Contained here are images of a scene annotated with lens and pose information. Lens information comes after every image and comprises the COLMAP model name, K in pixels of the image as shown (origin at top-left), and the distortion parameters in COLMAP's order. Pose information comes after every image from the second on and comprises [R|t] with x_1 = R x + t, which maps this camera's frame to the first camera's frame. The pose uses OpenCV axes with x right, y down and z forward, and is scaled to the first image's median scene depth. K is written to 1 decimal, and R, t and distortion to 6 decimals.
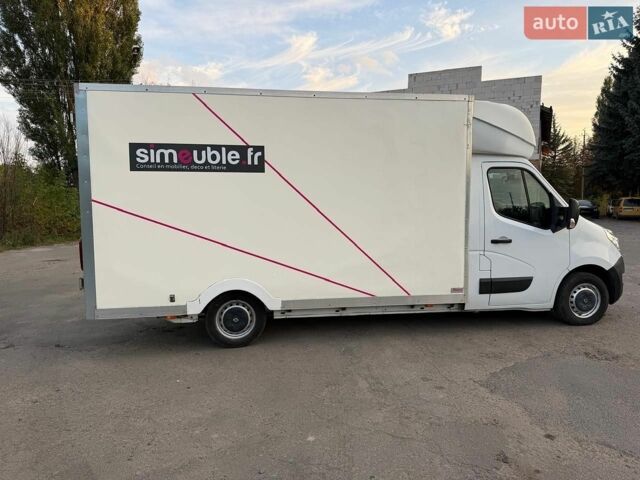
lens RADIAL K [[456.7, 0, 320.0], [0, 456.7, 240.0], [0, 0, 1]] dist [0.116348, -0.230637]
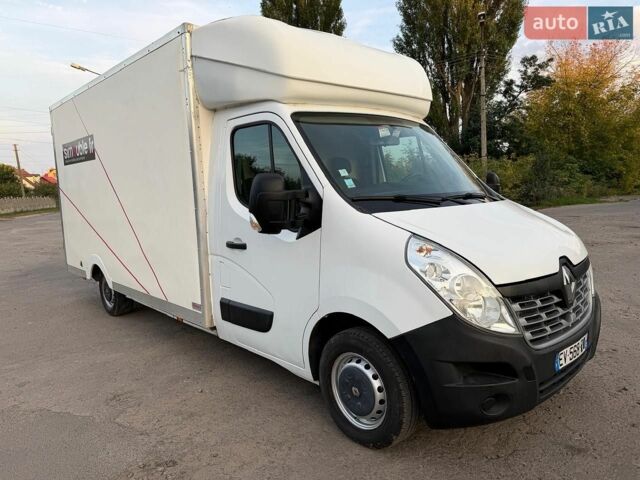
lens RADIAL K [[456.7, 0, 320.0], [0, 456.7, 240.0], [0, 0, 1]] dist [0.116348, -0.230637]
pose [[0.539115, 0.092096, -0.837181, 1.125567], [-0.011690, 0.994726, 0.101900, -0.080407], [0.842151, -0.045149, 0.537349, 0.877807]]
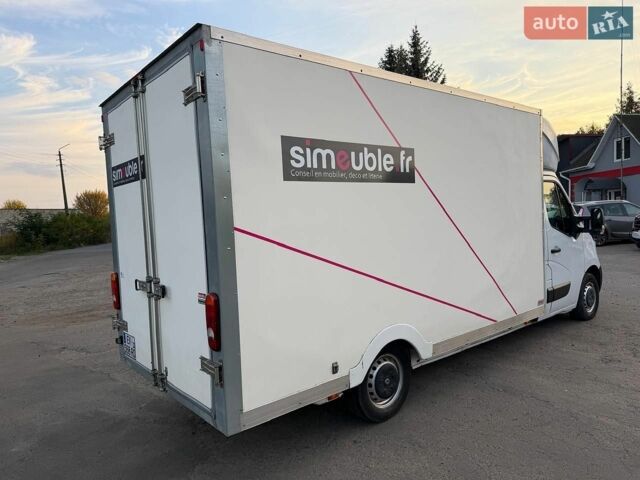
lens RADIAL K [[456.7, 0, 320.0], [0, 456.7, 240.0], [0, 0, 1]] dist [0.116348, -0.230637]
pose [[0.866643, -0.055920, 0.495786, -0.662790], [0.067730, 0.997686, -0.005863, -0.058194], [-0.494311, 0.038661, 0.868425, 0.416505]]
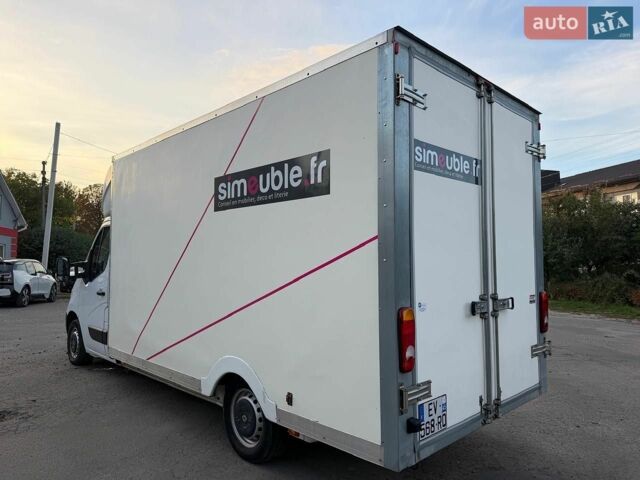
lens RADIAL K [[456.7, 0, 320.0], [0, 456.7, 240.0], [0, 0, 1]] dist [0.116348, -0.230637]
pose [[0.552213, -0.036131, -0.832920, 0.358449], [-0.053536, 0.995462, -0.078675, -0.043763], [0.831982, 0.088037, 0.547772, 0.691511]]
